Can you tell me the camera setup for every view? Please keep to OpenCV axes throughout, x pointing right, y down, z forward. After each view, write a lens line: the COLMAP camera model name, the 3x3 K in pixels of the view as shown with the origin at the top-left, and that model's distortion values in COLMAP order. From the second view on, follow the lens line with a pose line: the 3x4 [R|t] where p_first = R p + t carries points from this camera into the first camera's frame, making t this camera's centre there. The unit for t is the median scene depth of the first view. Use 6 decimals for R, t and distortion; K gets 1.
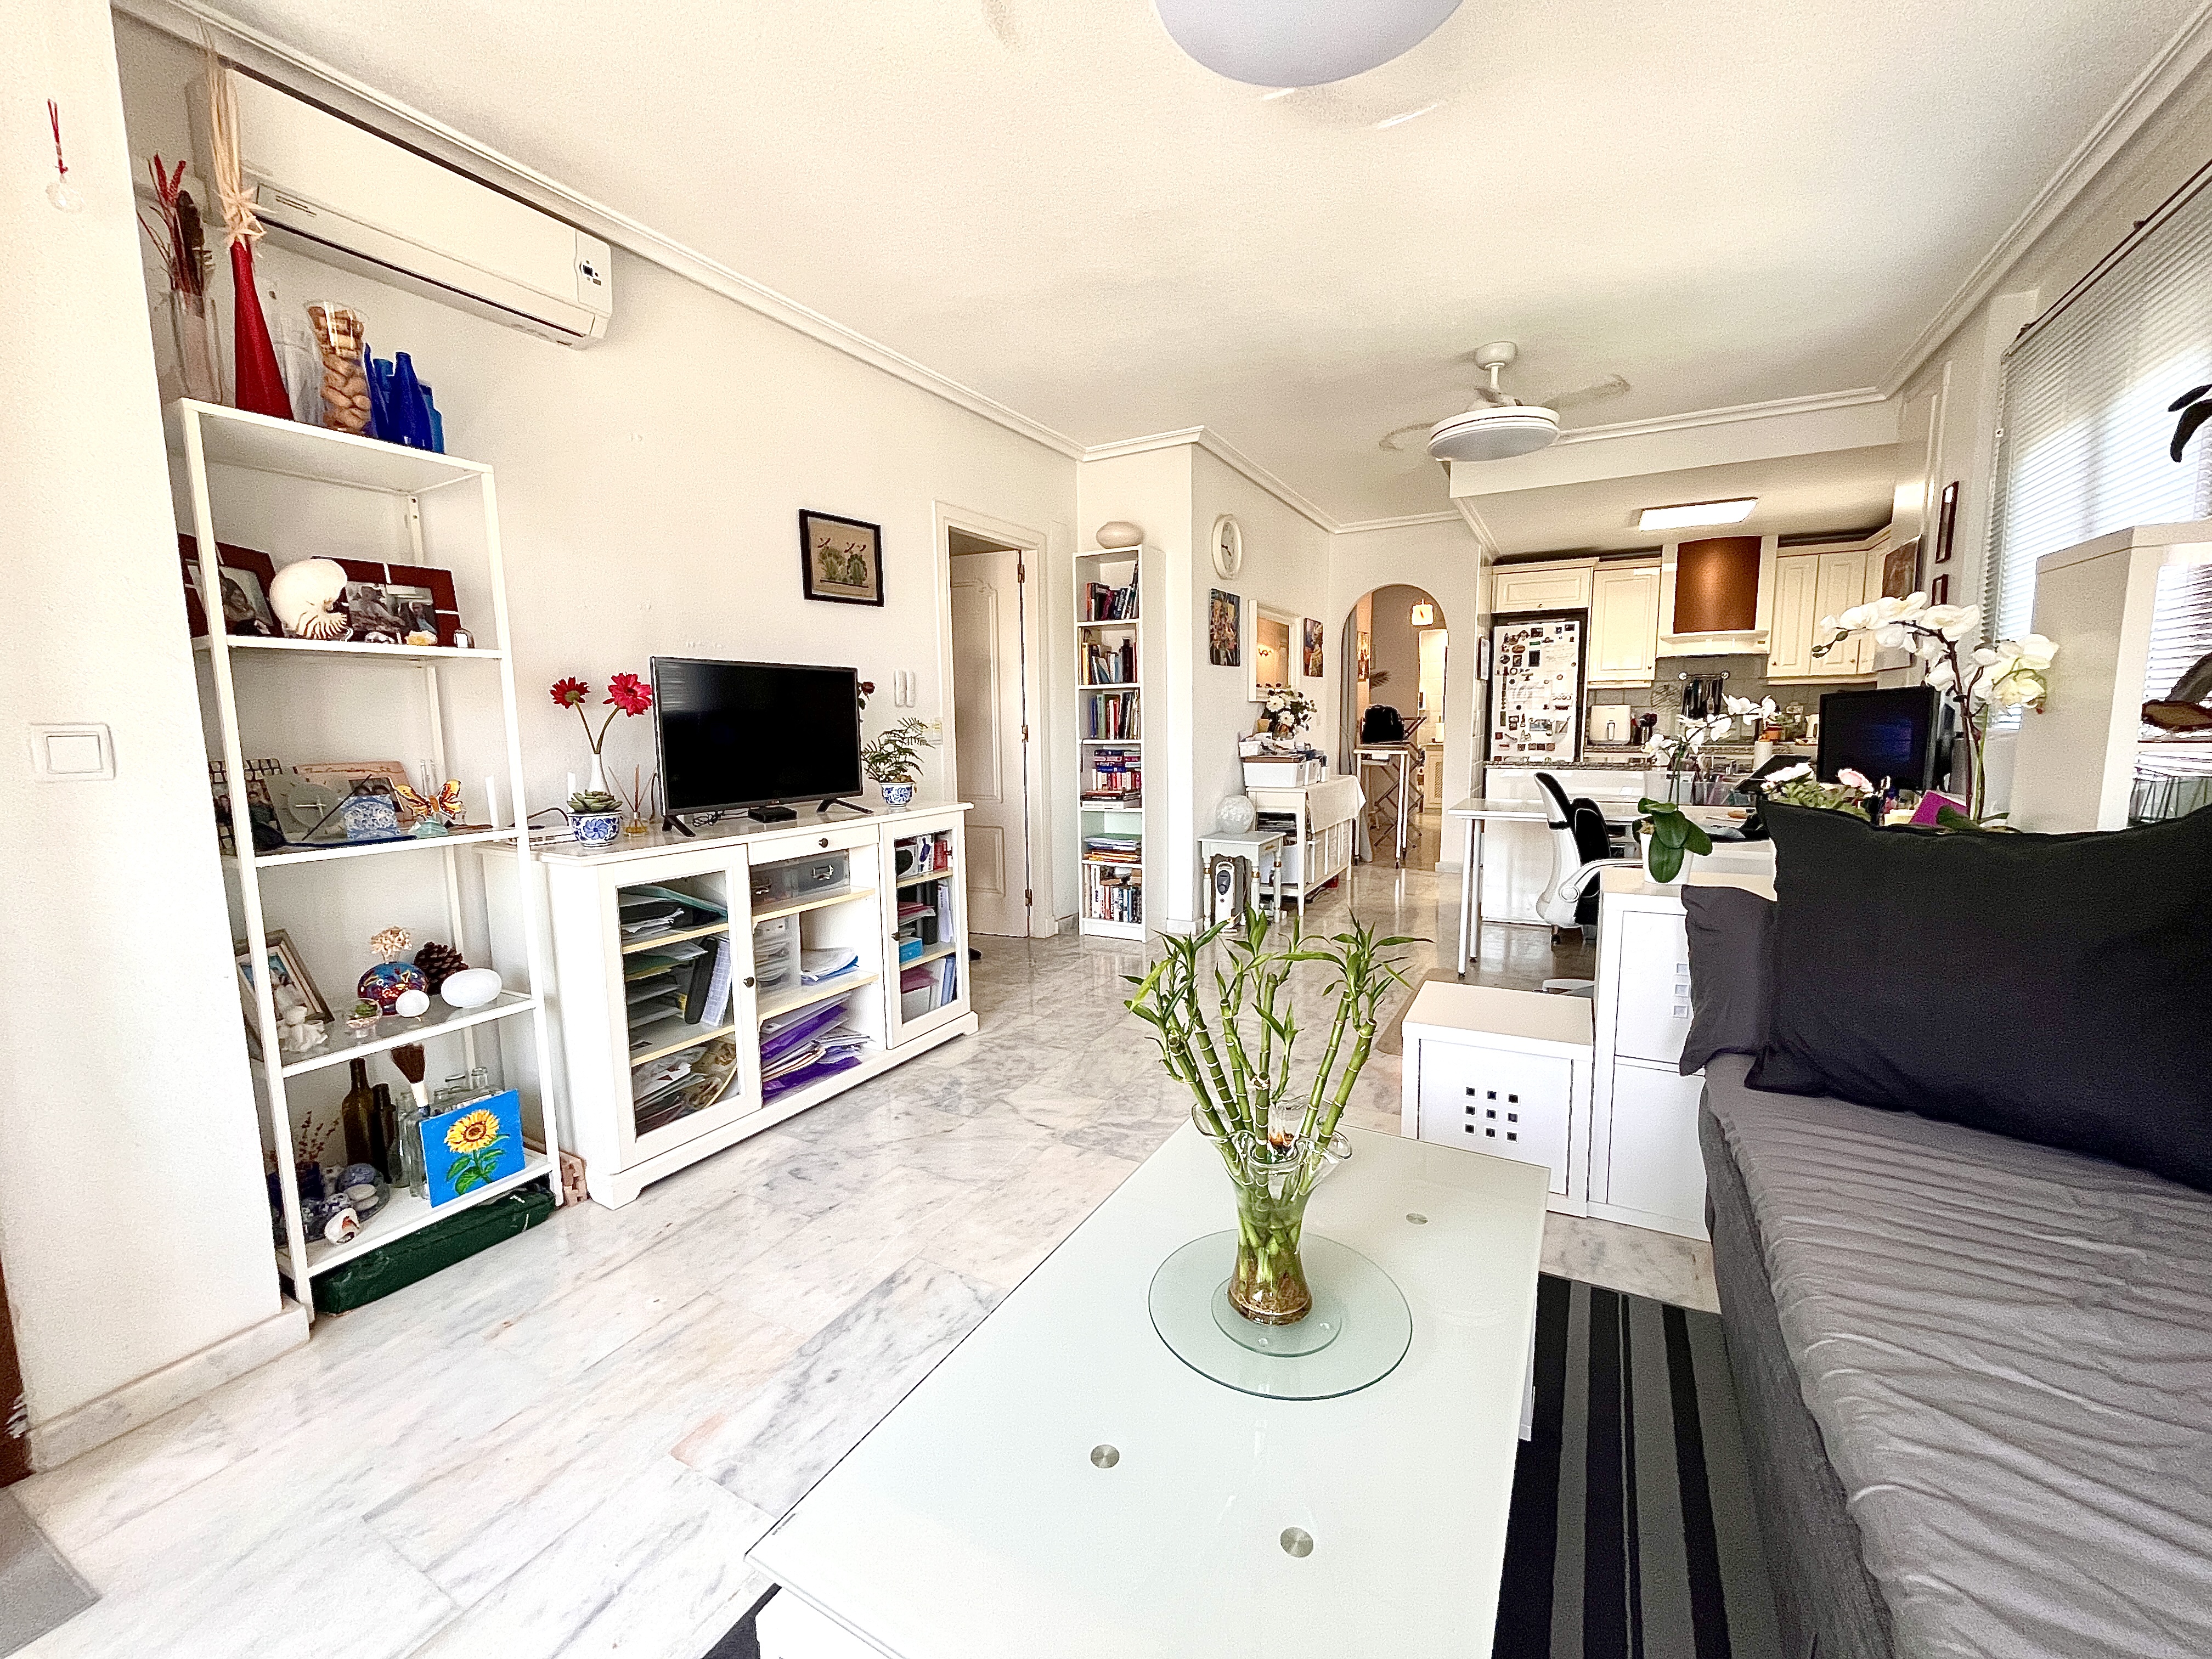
lens RADIAL K [[895.3, 0, 1102.2], [0, 895.3, 826.5], [0, 0, 1]] dist [-0.001820, 0.000109]
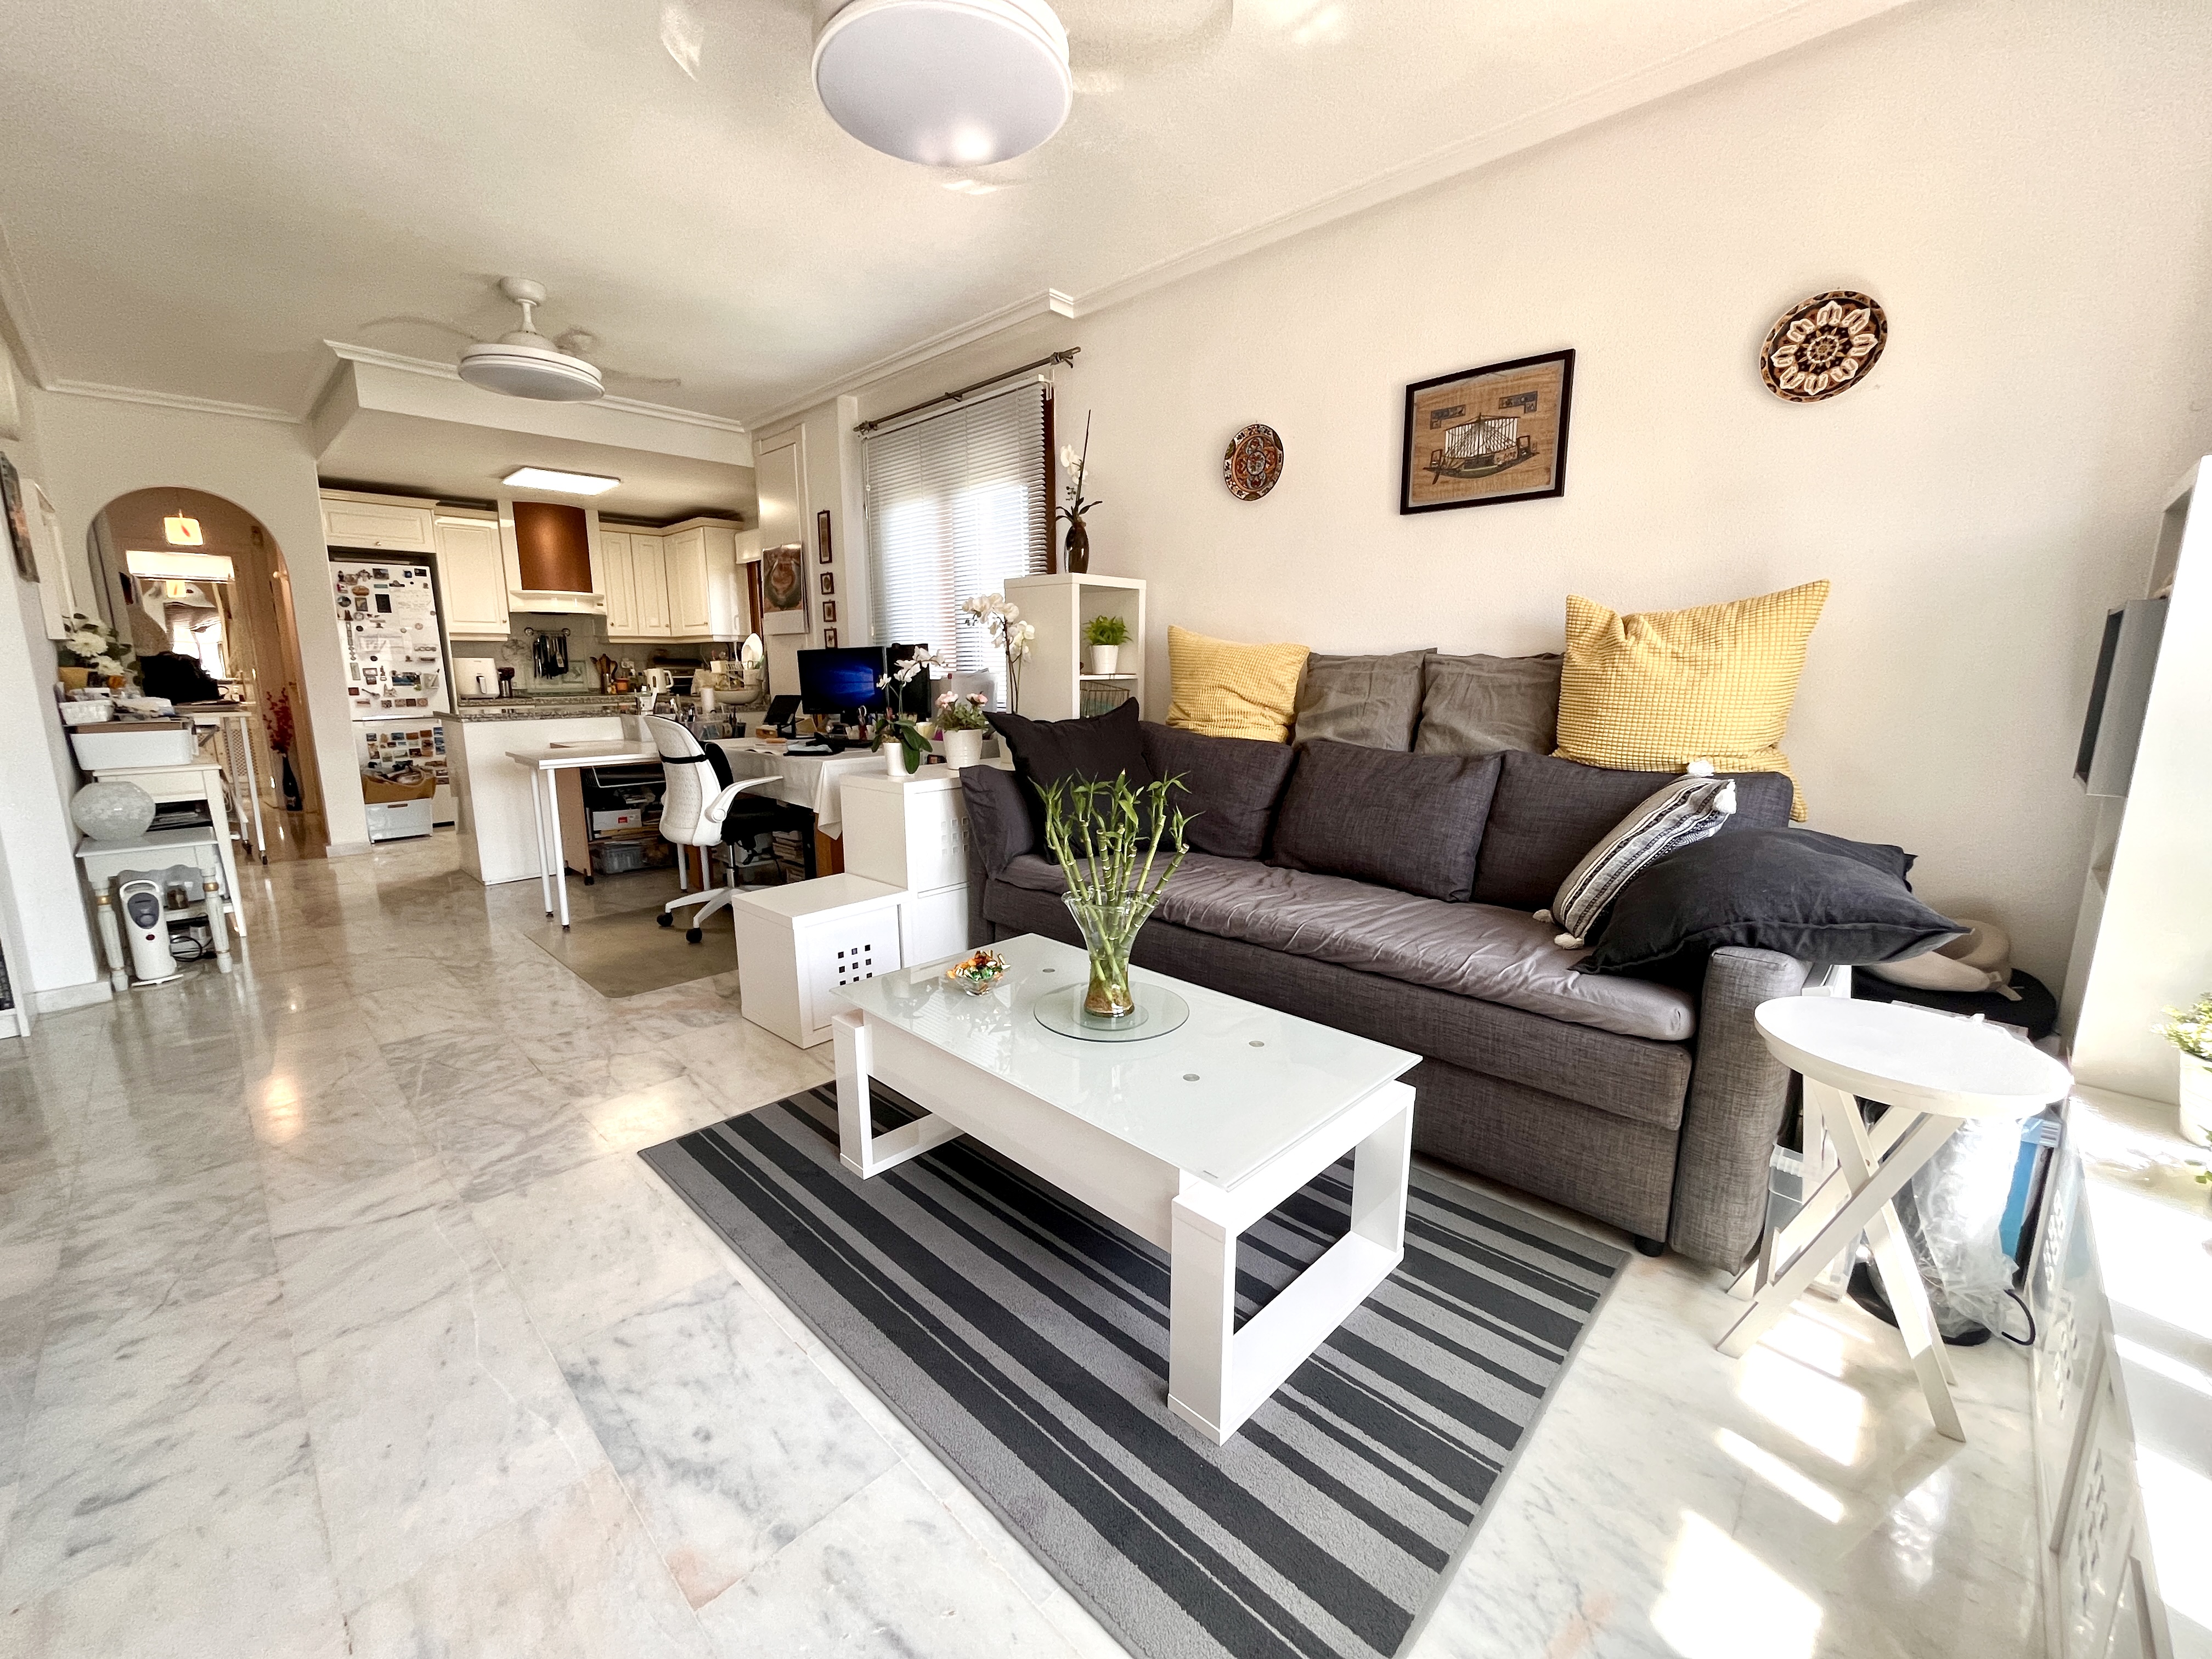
lens RADIAL K [[895.3, 0, 1102.2], [0, 895.3, 826.5], [0, 0, 1]] dist [-0.001820, 0.000109]
pose [[0.261703, -0.158864, 0.951984, -0.345437], [0.116808, 0.984323, 0.132150, -0.005036], [-0.958054, 0.076616, 0.276157, 0.139379]]
